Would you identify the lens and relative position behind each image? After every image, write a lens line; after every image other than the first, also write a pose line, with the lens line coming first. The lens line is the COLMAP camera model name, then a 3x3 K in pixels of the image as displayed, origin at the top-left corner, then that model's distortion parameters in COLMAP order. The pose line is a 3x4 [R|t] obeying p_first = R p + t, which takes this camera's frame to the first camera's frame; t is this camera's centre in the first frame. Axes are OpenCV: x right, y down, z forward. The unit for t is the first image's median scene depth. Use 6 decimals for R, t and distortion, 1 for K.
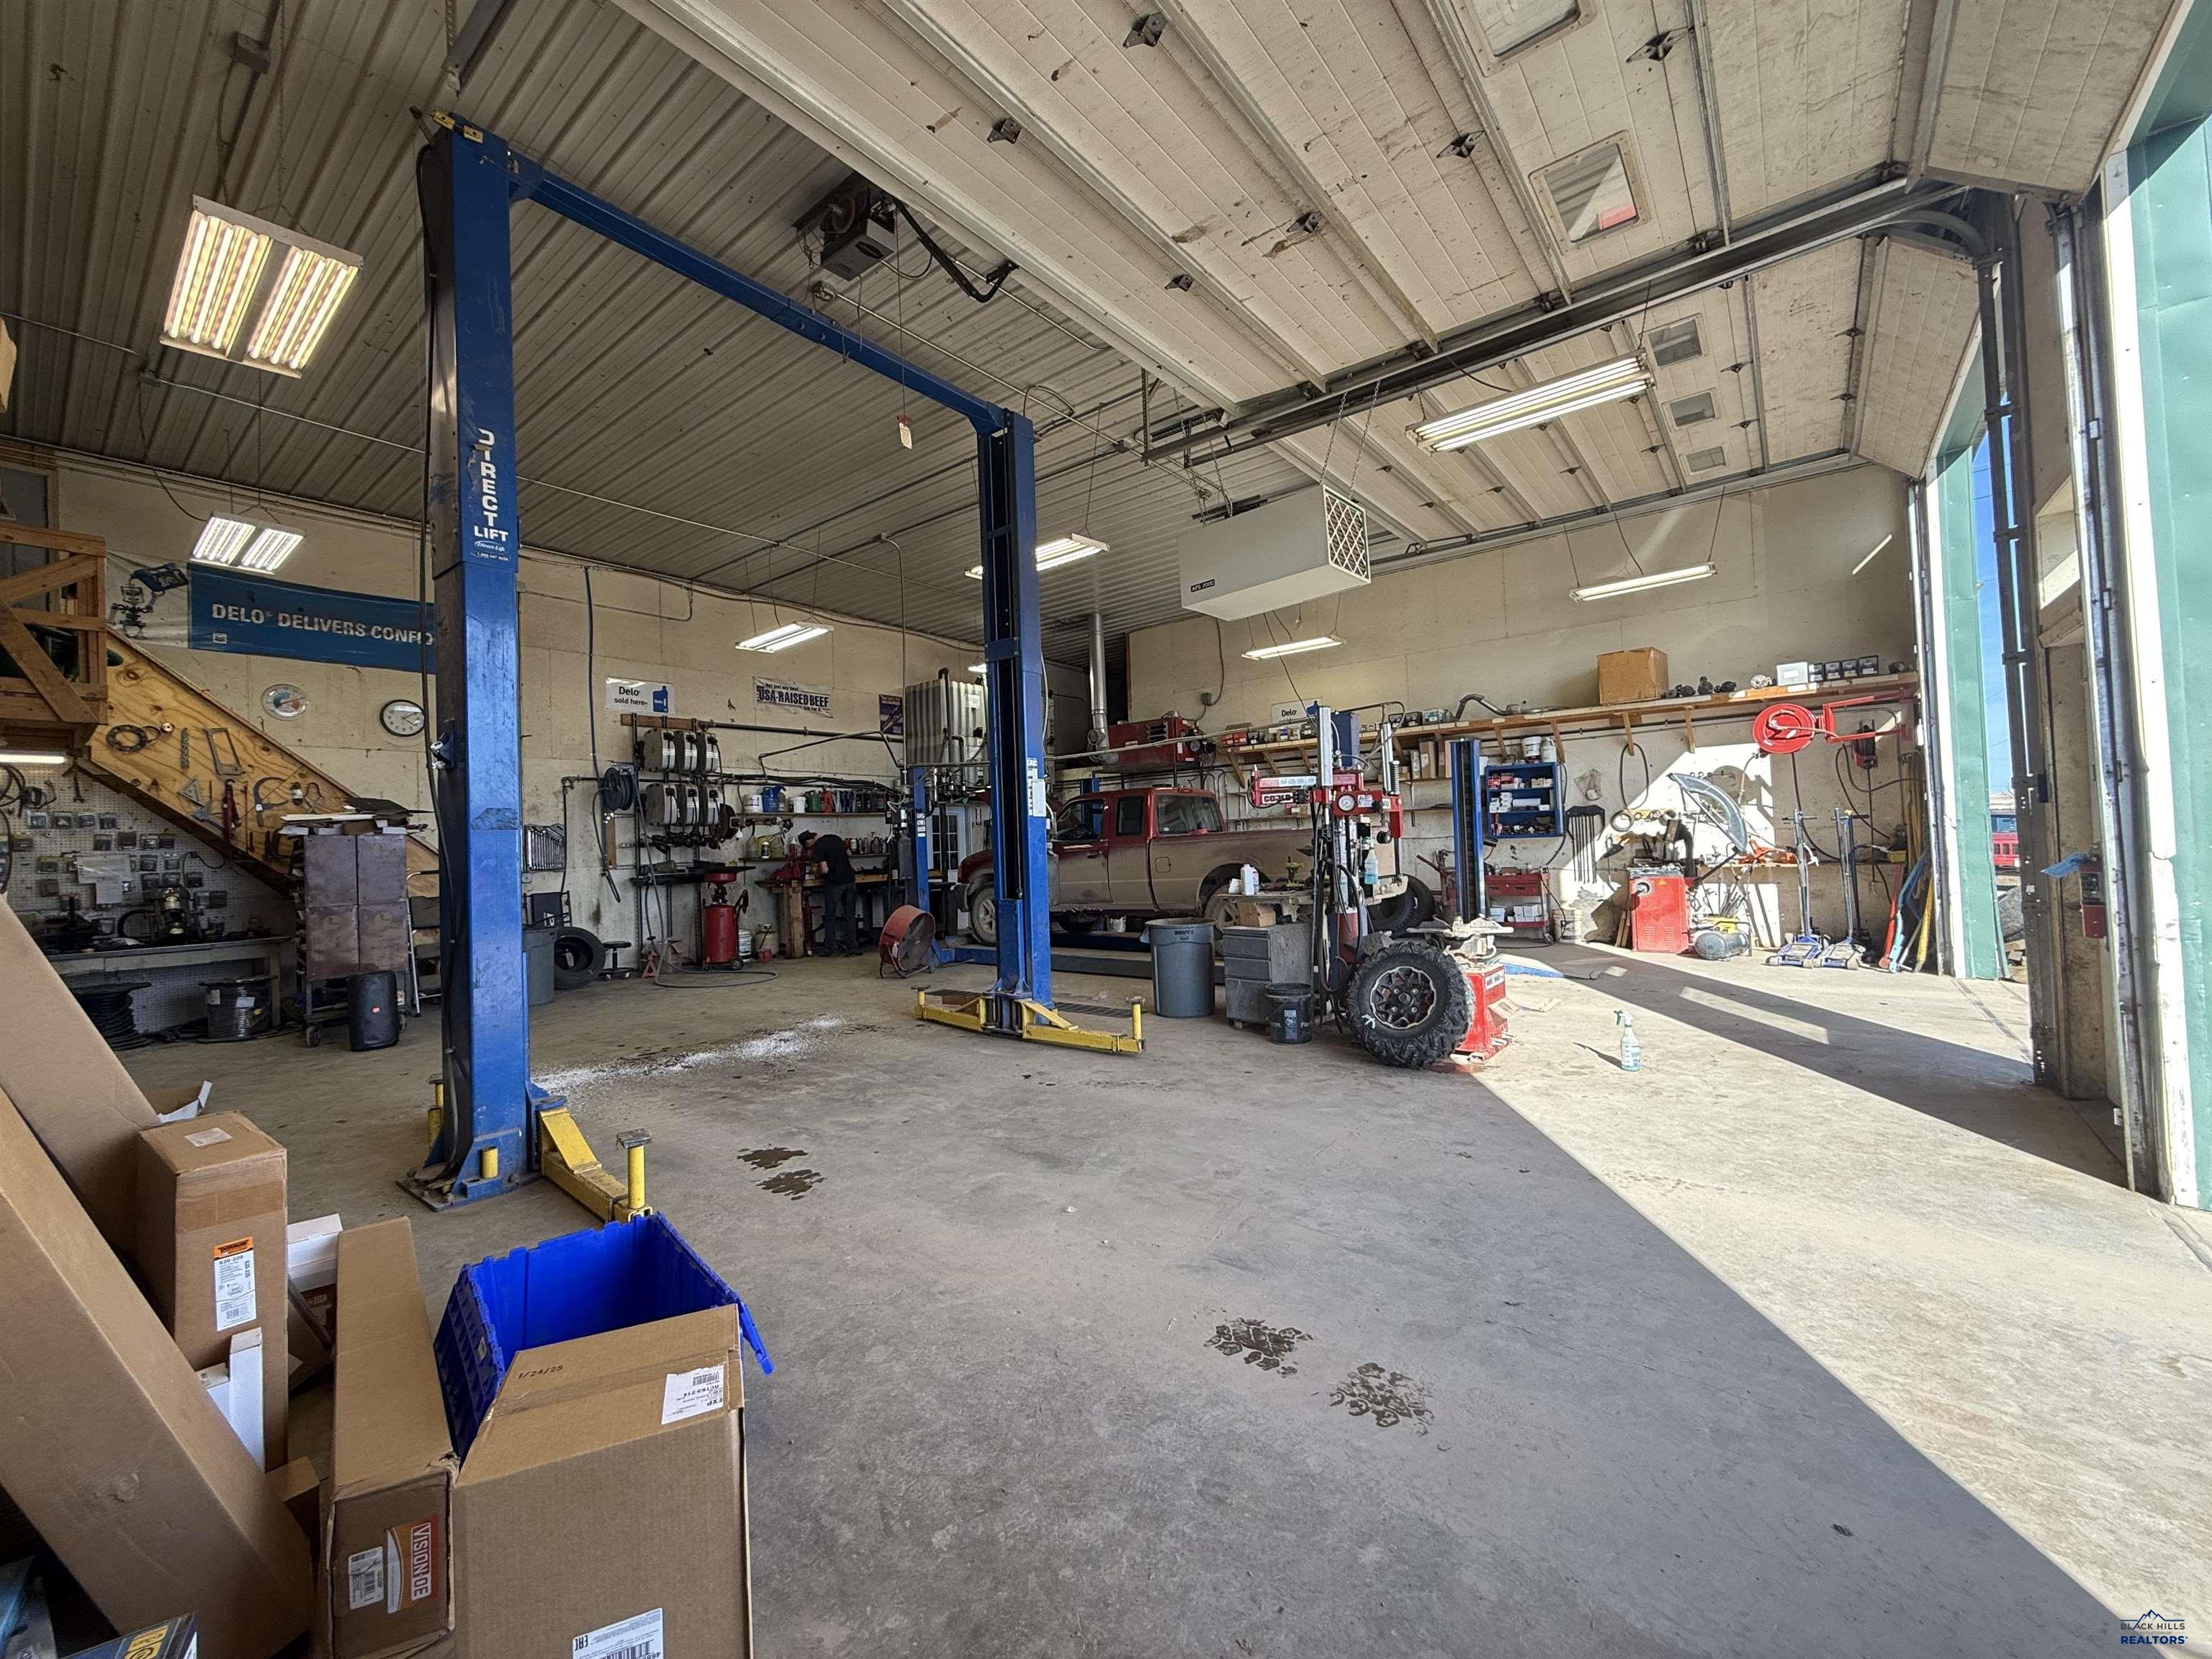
lens RADIAL K [[883.1, 0, 1100.5], [0, 883.1, 826.8], [0, 0, 1]] dist [-0.001083, 0.000420]
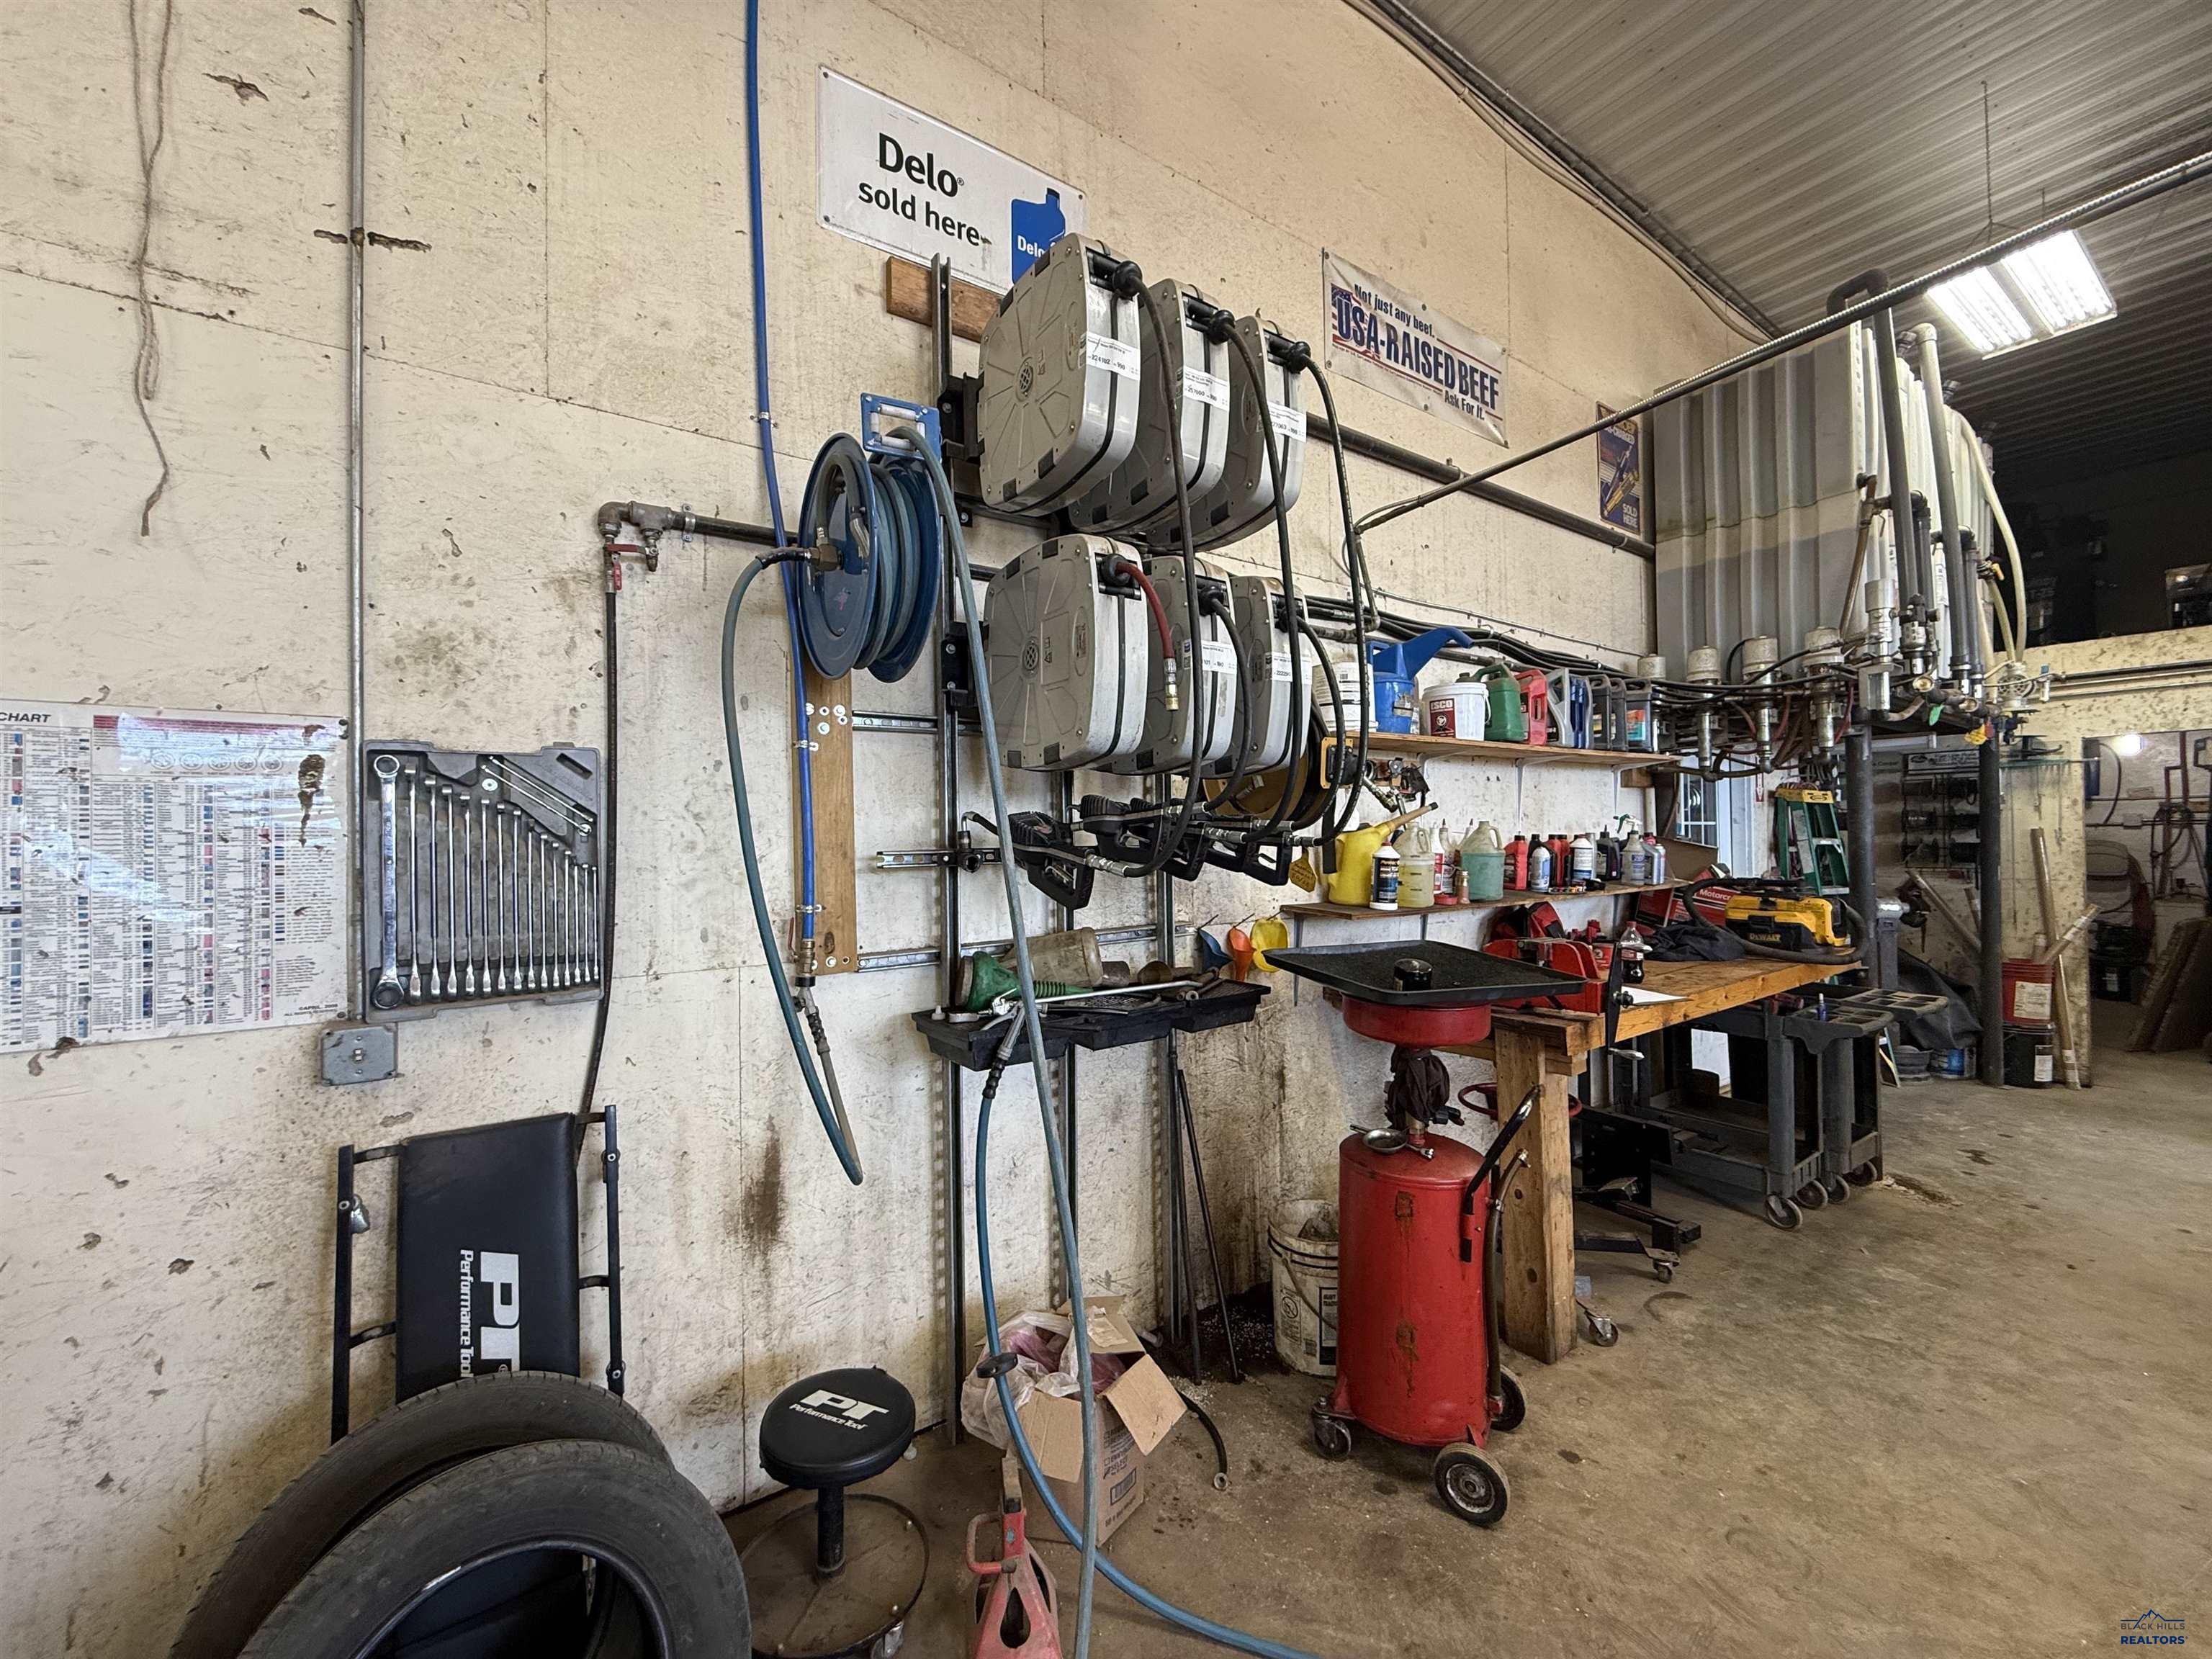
lens RADIAL K [[883.1, 0, 1104.3], [0, 883.1, 821.4], [0, 0, 1]] dist [-0.001083, 0.000420]
pose [[0.959853, 0.016267, -0.280031, -0.451427], [-0.013519, 0.999840, 0.011740, 0.009484], [0.280177, -0.007483, 0.959919, 0.849391]]
